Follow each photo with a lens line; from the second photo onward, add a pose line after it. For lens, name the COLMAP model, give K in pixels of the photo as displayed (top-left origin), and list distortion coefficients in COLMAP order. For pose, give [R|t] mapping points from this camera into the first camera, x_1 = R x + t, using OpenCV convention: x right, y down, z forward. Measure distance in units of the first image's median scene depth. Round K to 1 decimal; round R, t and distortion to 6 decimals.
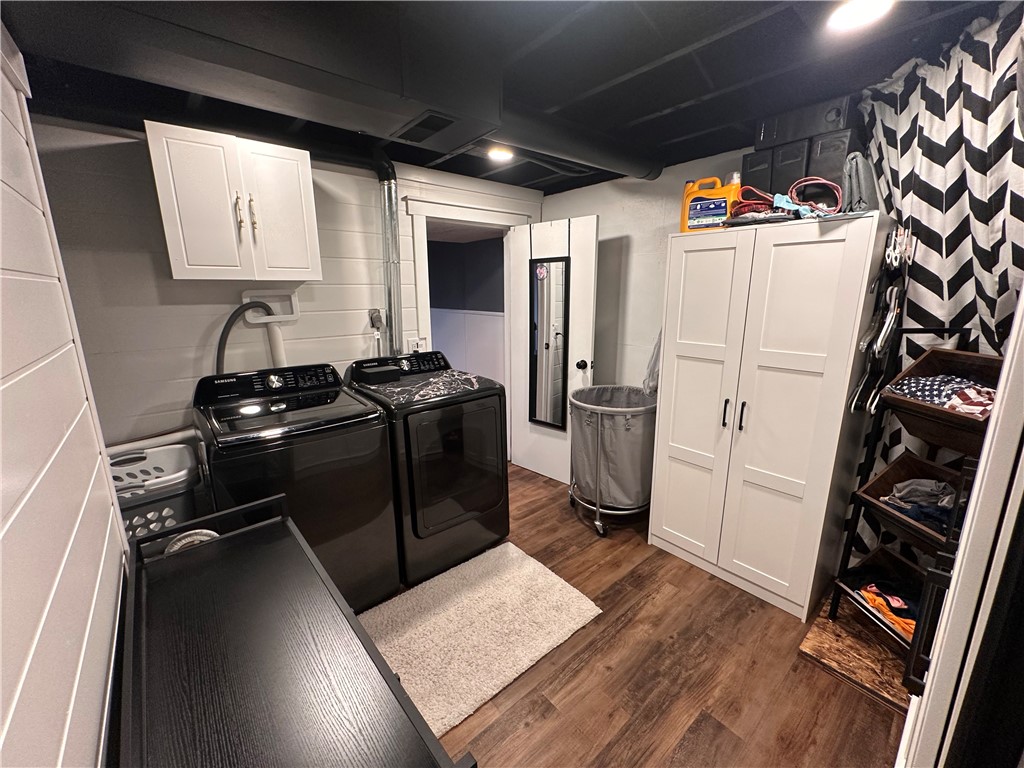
lens RADIAL K [[411.1, 0, 510.9], [0, 411.1, 382.9], [0, 0, 1]] dist [-0.003938, 0.000465]
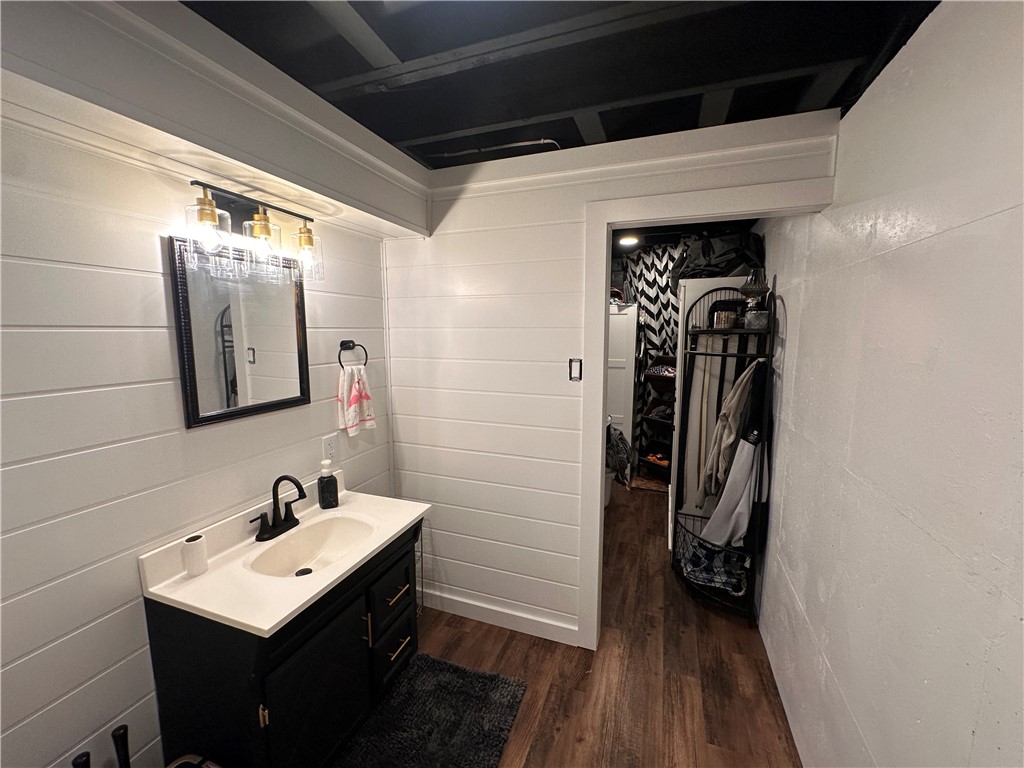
lens RADIAL K [[411.1, 0, 513.8], [0, 411.1, 381.2], [0, 0, 1]] dist [-0.003938, 0.000465]
pose [[0.871034, -0.056176, 0.488000, -1.065805], [0.101944, 0.992483, -0.067711, 0.165578], [-0.480528, 0.108727, 0.870213, -0.835356]]
